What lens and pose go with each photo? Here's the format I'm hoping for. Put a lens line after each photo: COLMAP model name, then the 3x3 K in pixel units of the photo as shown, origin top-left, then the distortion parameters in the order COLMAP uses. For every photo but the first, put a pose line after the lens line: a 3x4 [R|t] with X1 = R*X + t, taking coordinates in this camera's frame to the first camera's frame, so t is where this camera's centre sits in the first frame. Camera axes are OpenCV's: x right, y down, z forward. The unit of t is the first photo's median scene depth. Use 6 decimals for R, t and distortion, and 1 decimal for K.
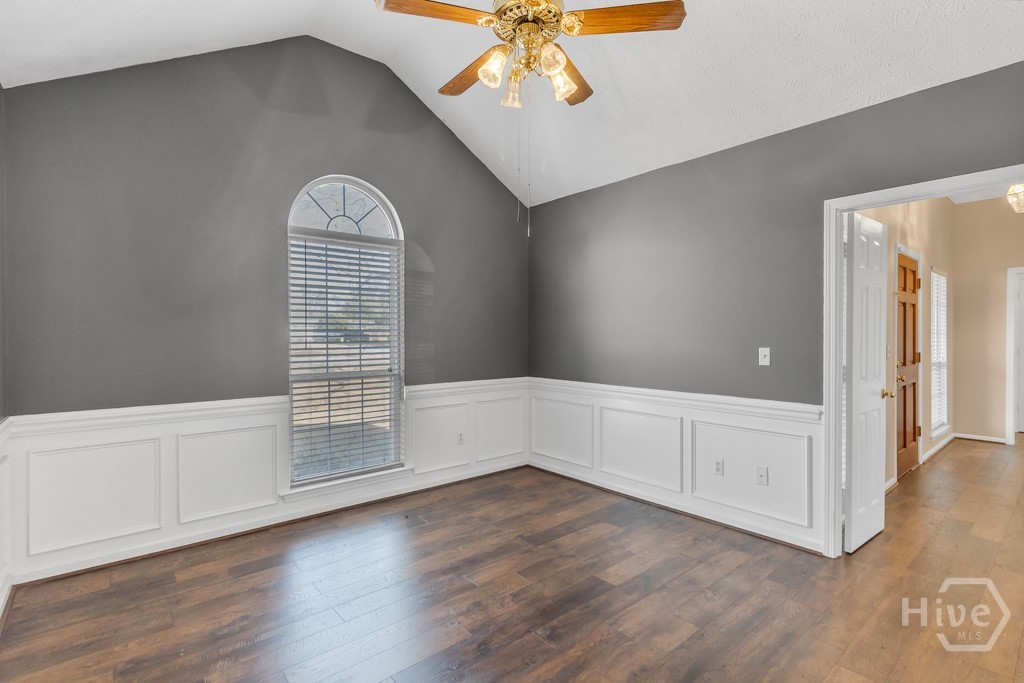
lens RADIAL K [[486.9, 0, 512.0], [0, 486.9, 341.5], [0, 0, 1]] dist [0.001612, 0.000163]
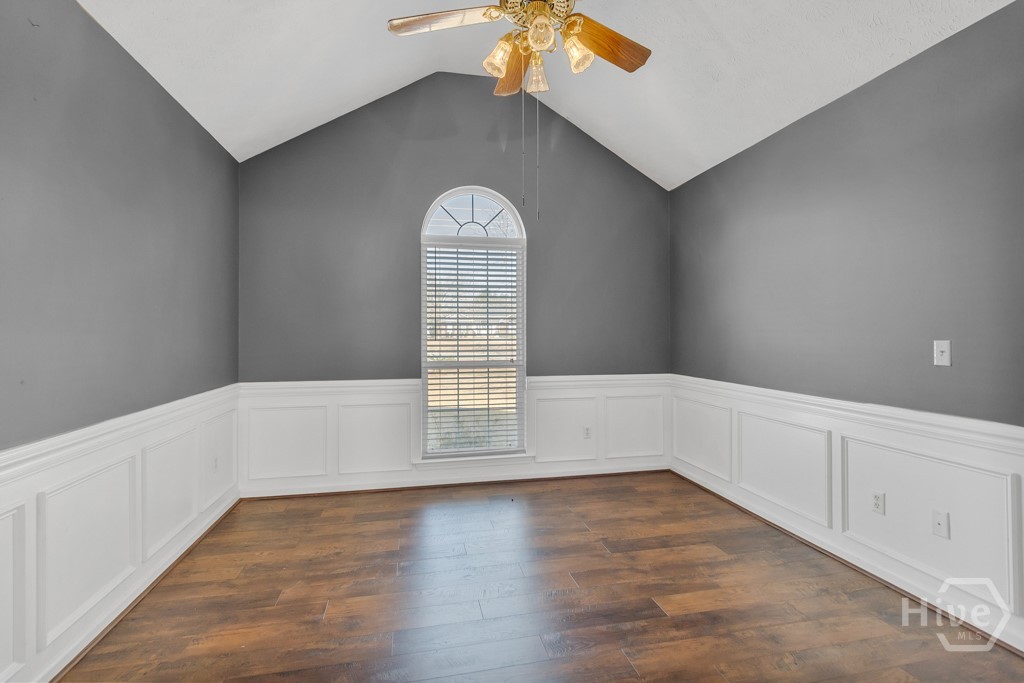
lens RADIAL K [[472.4, 0, 511.2], [0, 472.4, 331.7], [0, 0, 1]] dist [-0.000453, -0.000129]
pose [[0.878935, -0.002958, -0.476932, 0.264113], [-0.006107, 0.999829, -0.017457, 0.014050], [0.476902, 0.018256, 0.878767, 0.094129]]
